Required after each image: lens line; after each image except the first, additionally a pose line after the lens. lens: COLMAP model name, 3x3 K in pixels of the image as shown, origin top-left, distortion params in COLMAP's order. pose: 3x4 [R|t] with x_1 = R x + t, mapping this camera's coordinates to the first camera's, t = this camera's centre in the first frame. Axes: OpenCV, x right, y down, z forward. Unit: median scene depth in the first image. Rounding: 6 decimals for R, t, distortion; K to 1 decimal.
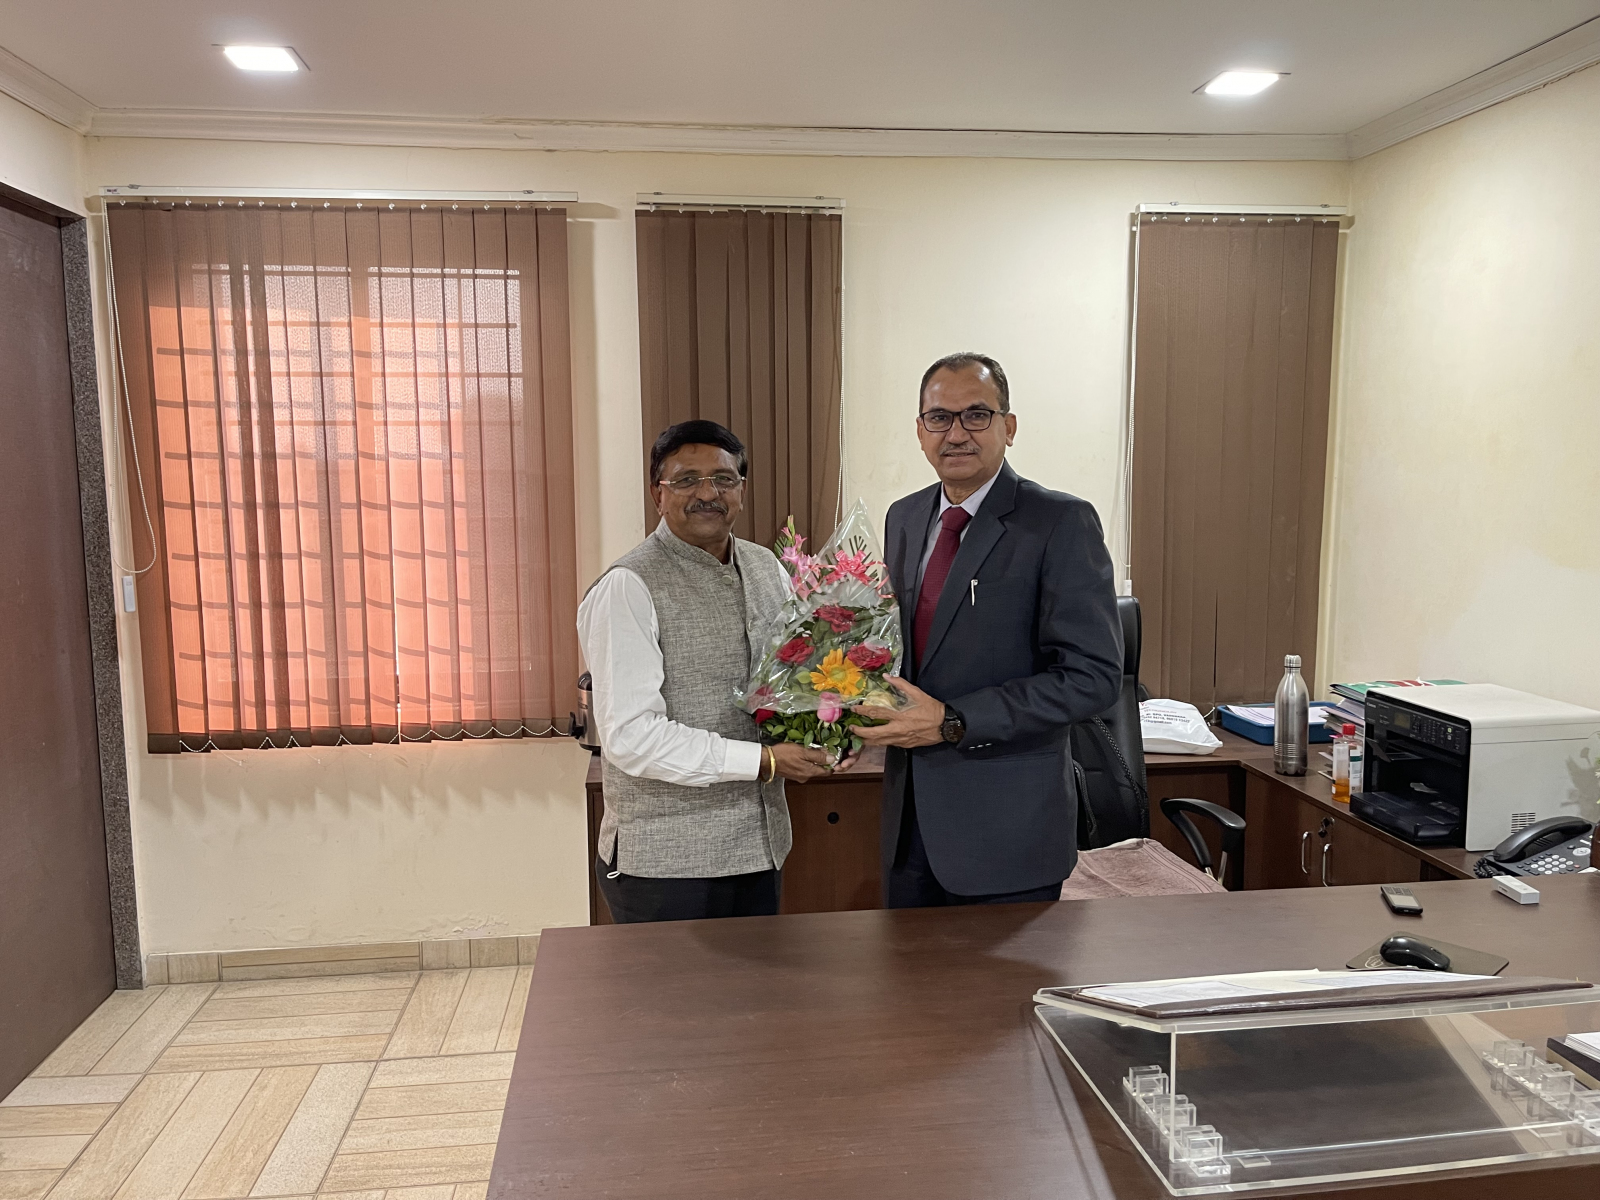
lens RADIAL K [[1209.9, 0, 805.7], [0, 1209.9, 598.7], [0, 0, 1]] dist [0.068495, -0.075853]
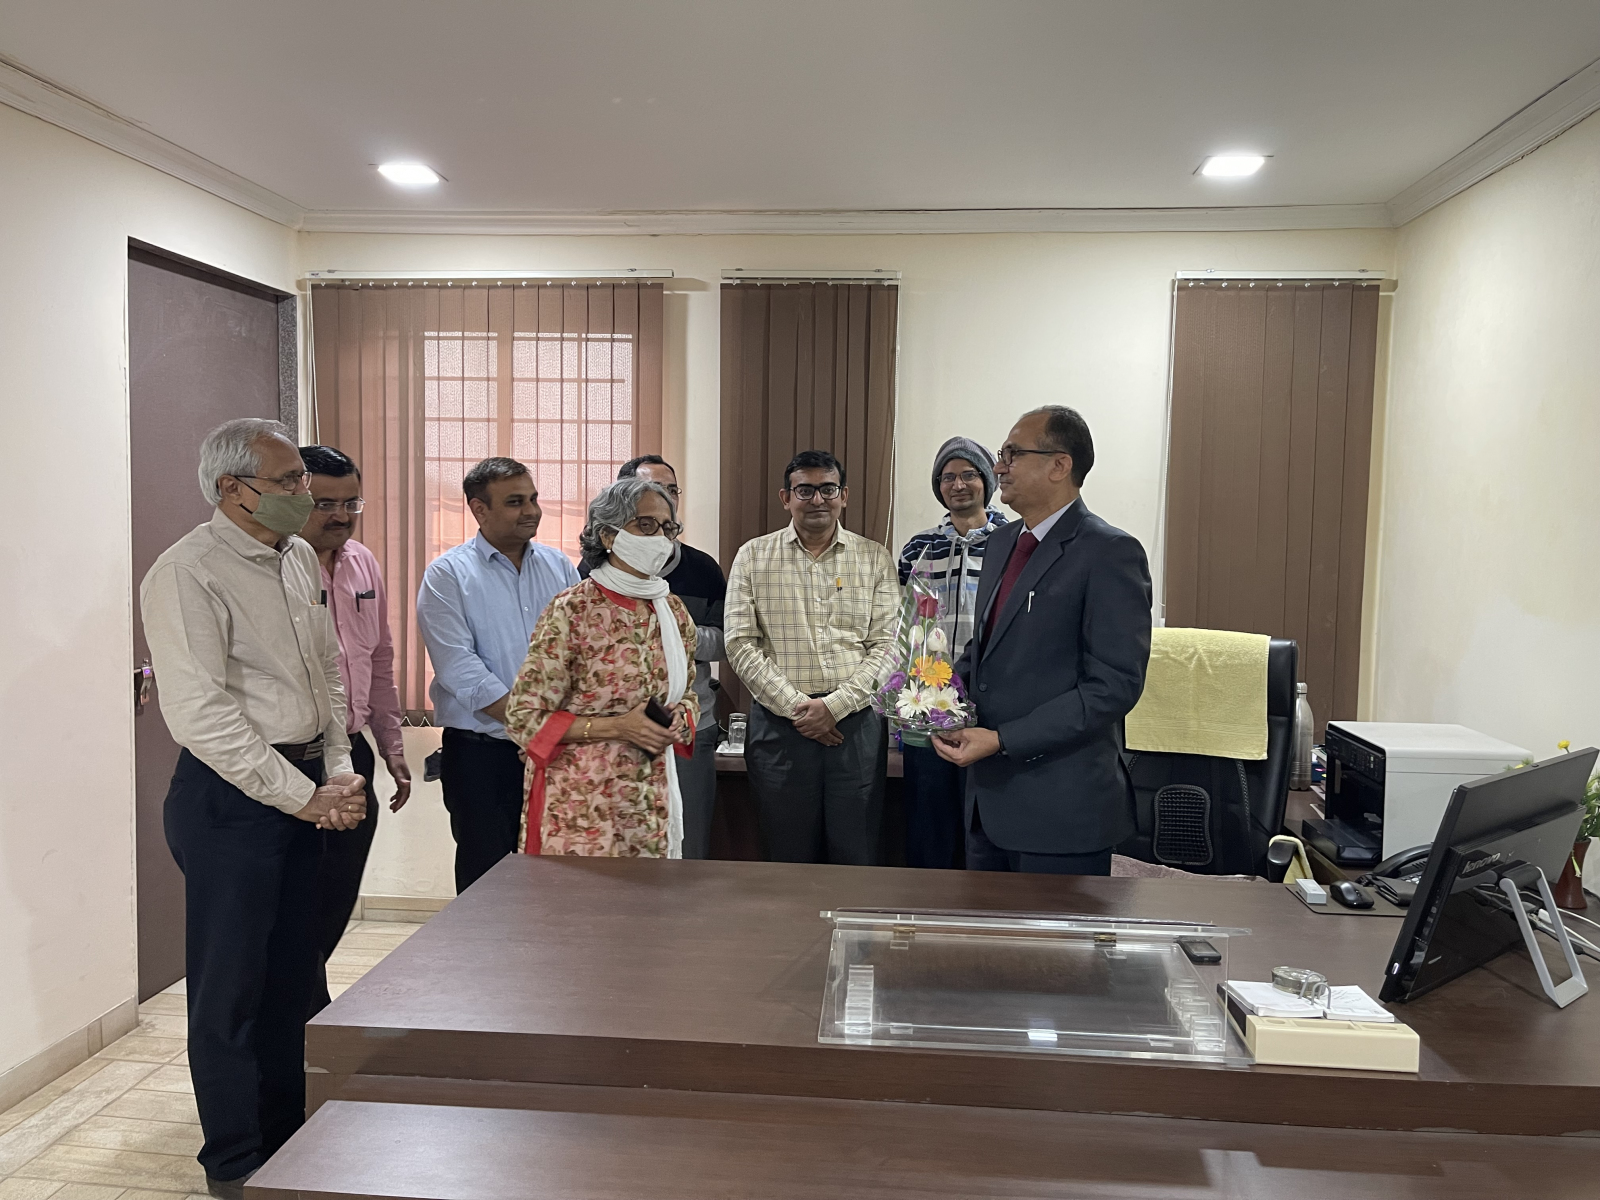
lens RADIAL K [[1210.2, 0, 816.3], [0, 1210.2, 583.9], [0, 0, 1]] dist [0.064909, -0.070697]
pose [[0.979734, 0.036528, -0.196942, 0.191151], [-0.047439, 0.997573, -0.050968, 0.024815], [0.194603, 0.059278, 0.979089, -0.110141]]
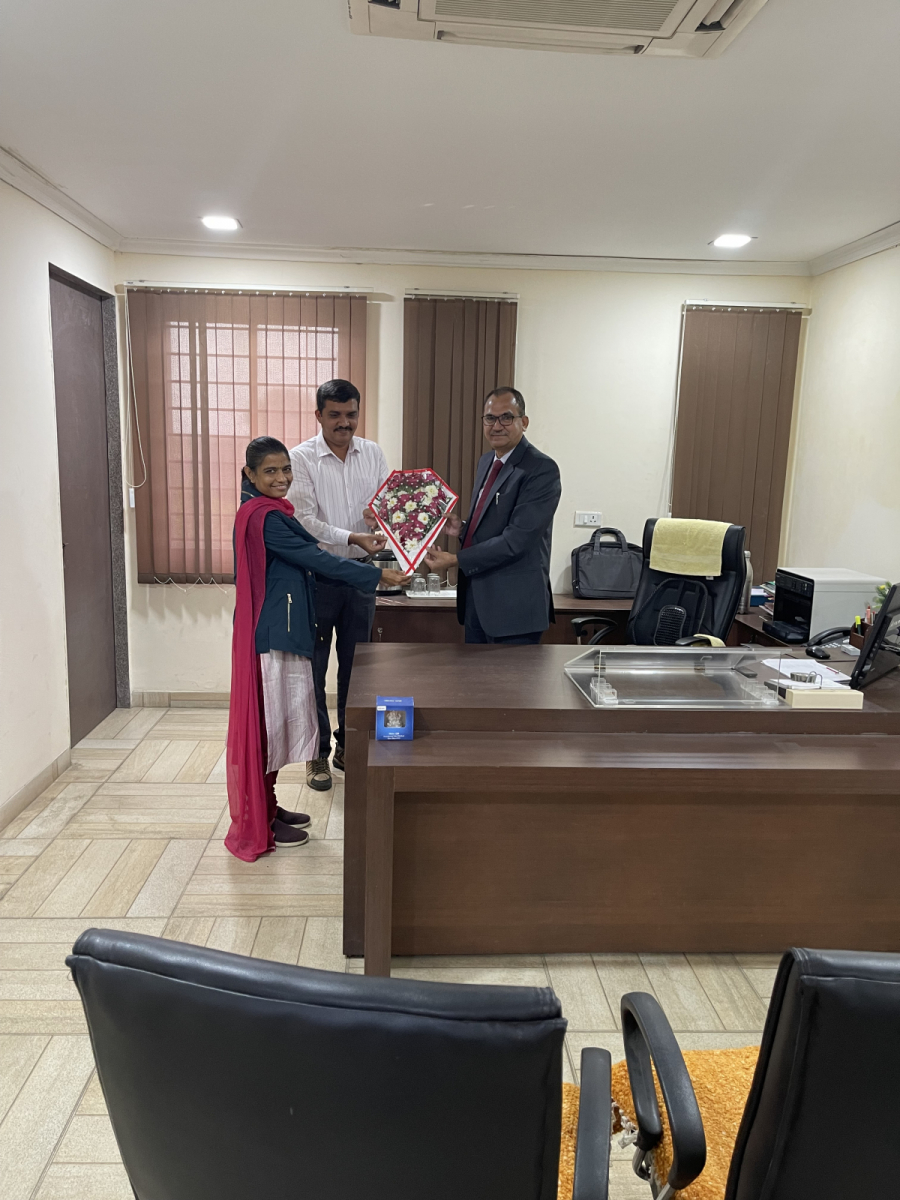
lens RADIAL K [[908.6, 0, 447.9], [0, 908.6, 594.0], [0, 0, 1]] dist [0.038955, -0.007798]
pose [[0.997455, 0.042952, -0.056907, 0.023013], [-0.040102, 0.997928, 0.050320, 0.053029], [0.058951, -0.047910, 0.997111, -0.381382]]
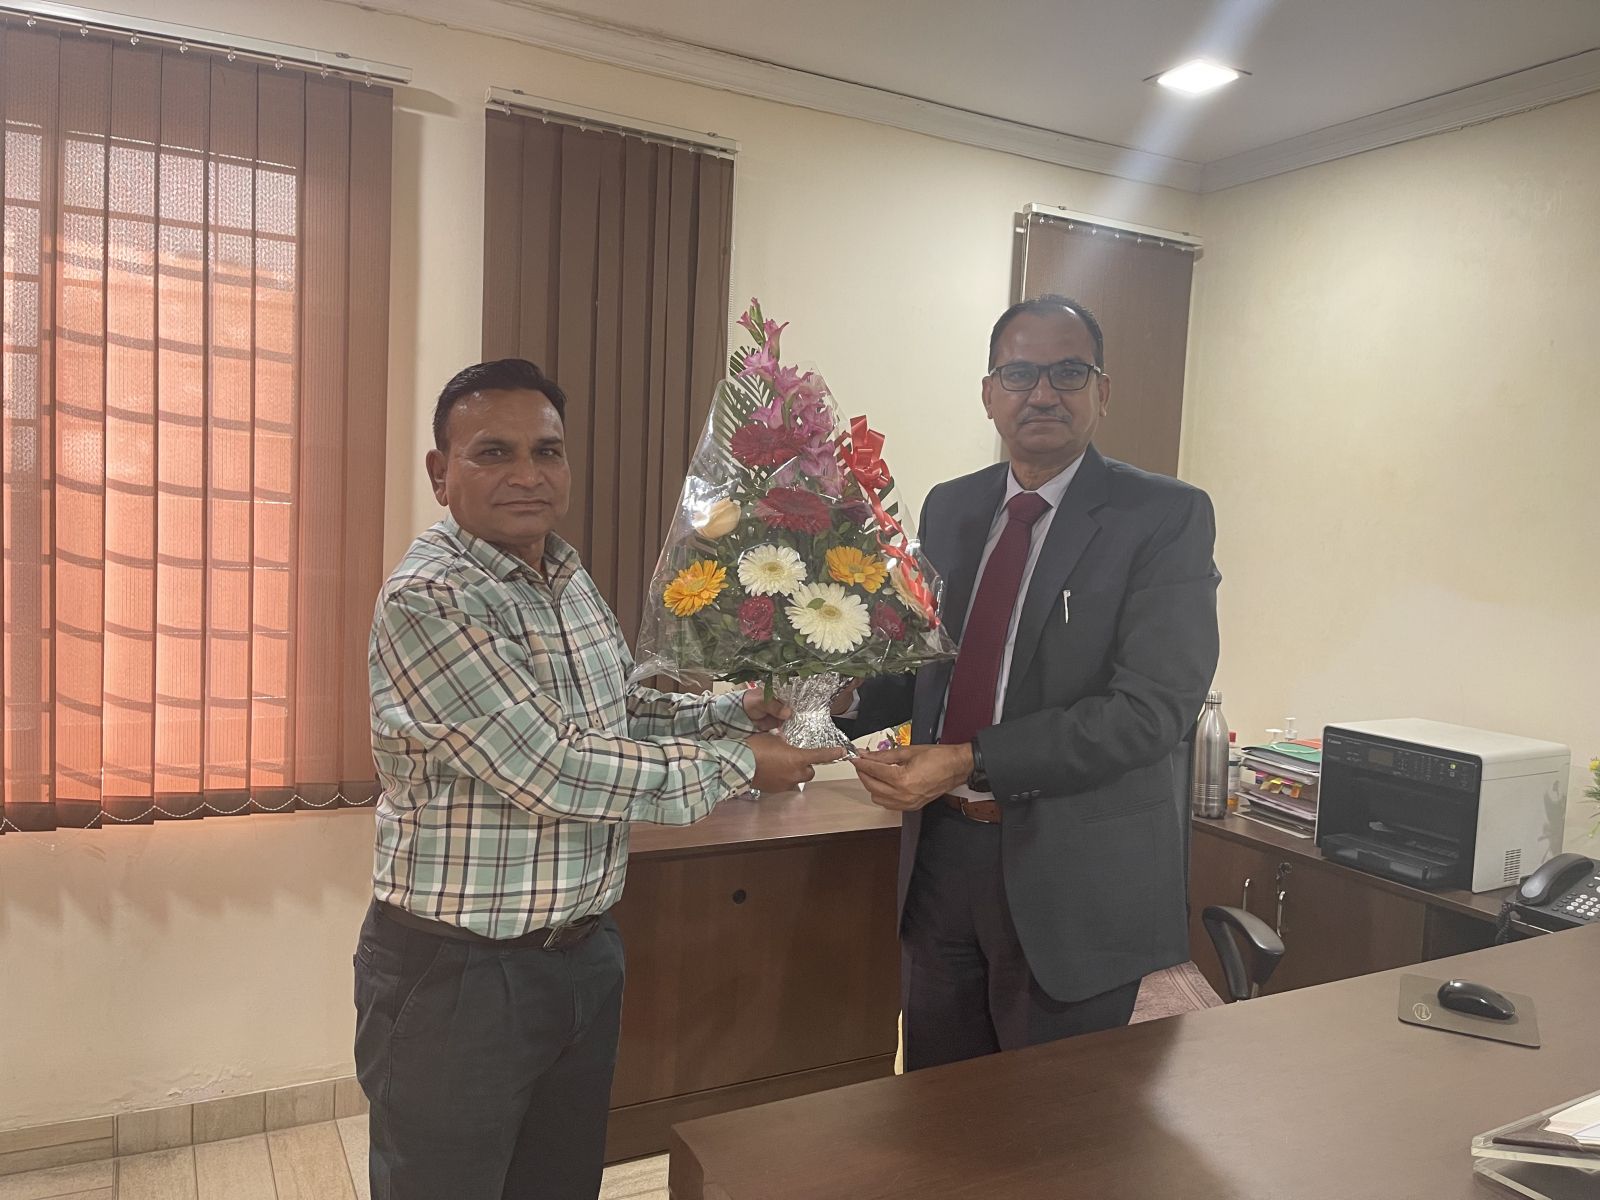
lens RADIAL K [[1211.4, 0, 803.0], [0, 1211.4, 605.7], [0, 0, 1]] dist [0.085357, -0.109912]
pose [[0.927881, 0.022388, 0.372205, -0.233974], [-0.011368, 0.999430, -0.031776, 0.013392], [-0.372704, 0.025253, 0.927607, 0.222289]]
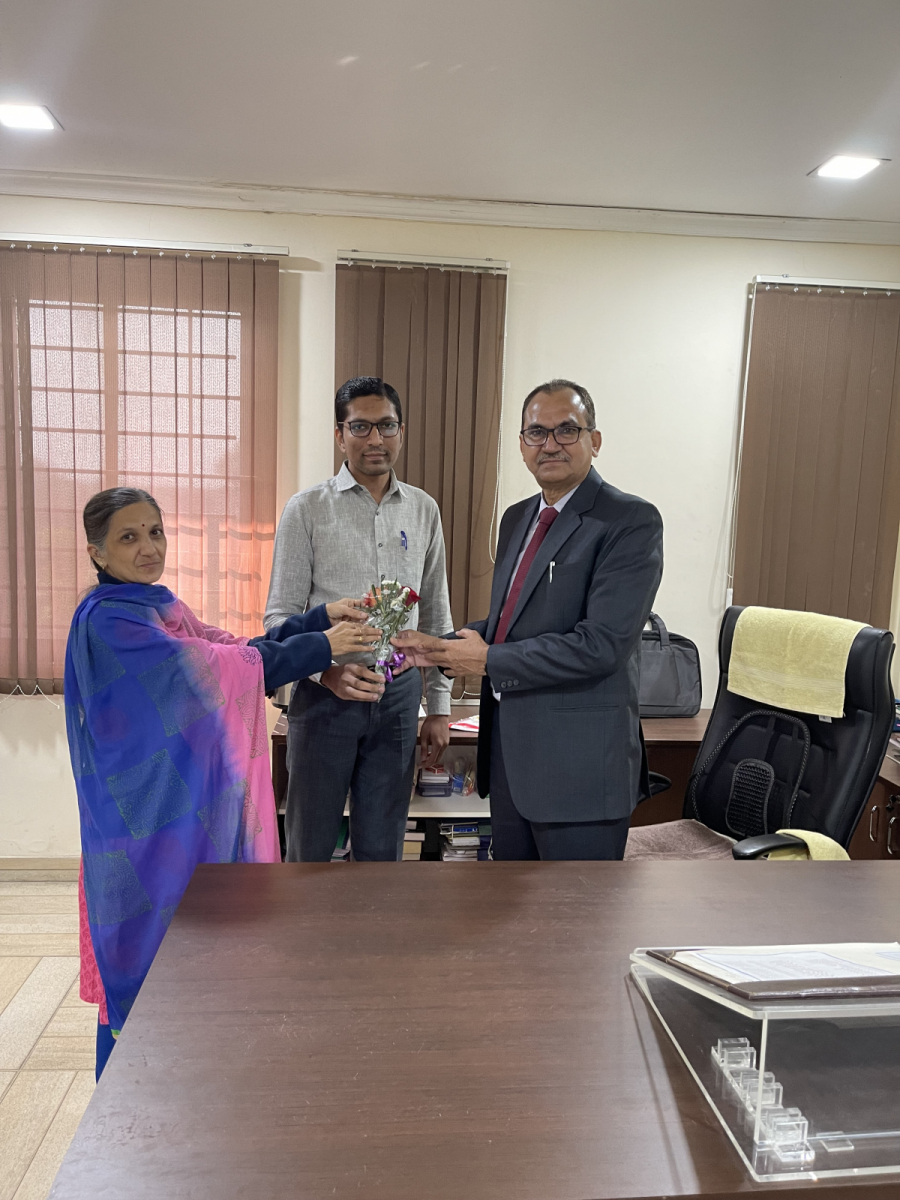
lens RADIAL K [[908.6, 0, 451.6], [0, 908.6, 607.5], [0, 0, 1]] dist [0.085357, -0.109912]
pose [[0.998641, 0.044662, -0.026868, 0.014346], [-0.044533, 0.998993, 0.005388, 0.011292], [0.027081, -0.004184, 0.999624, 0.091378]]
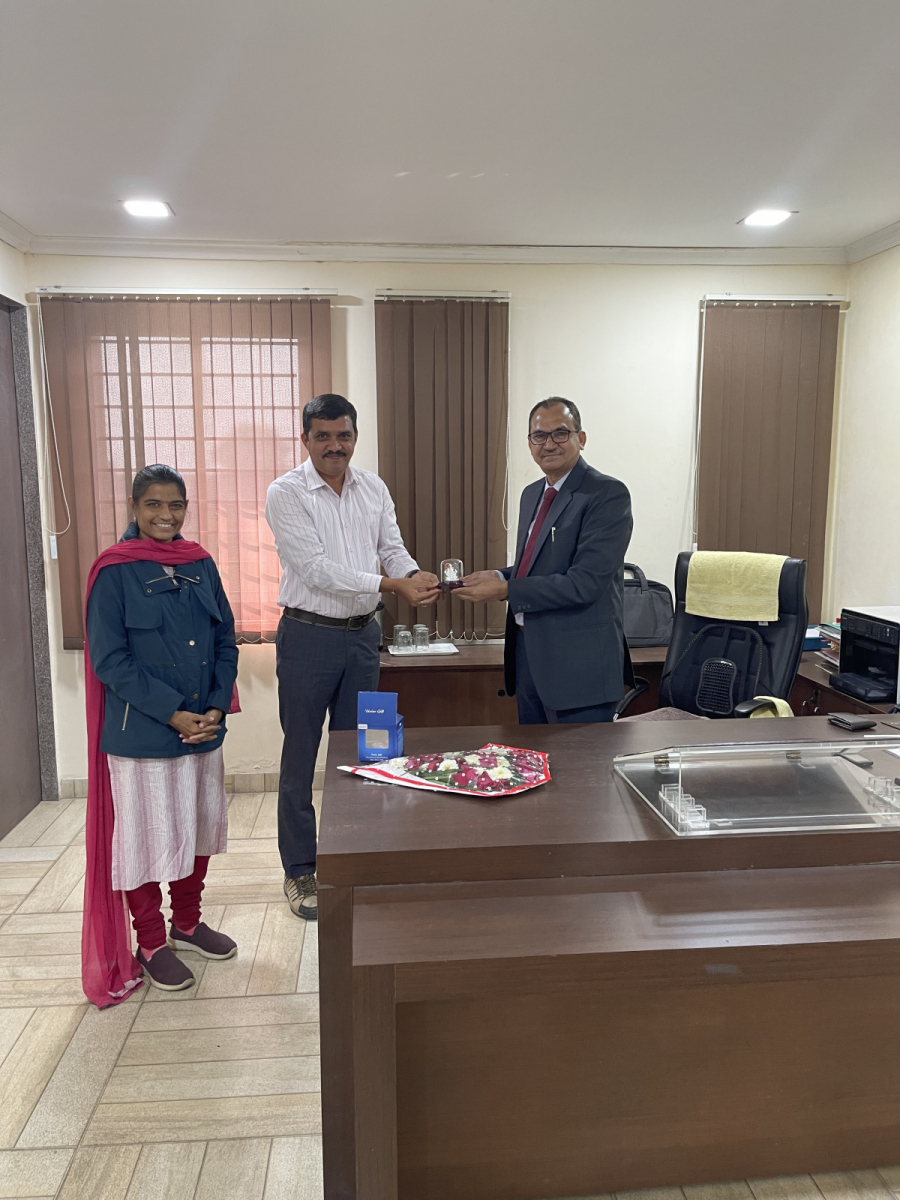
lens RADIAL K [[908.6, 0, 447.9], [0, 908.6, 594.0], [0, 0, 1]] dist [0.038955, -0.007798]
pose [[0.999582, 0.006139, -0.028256, -0.012221], [-0.005678, 0.999850, 0.016382, 0.033256], [0.028352, -0.016214, 0.999466, -0.155780]]
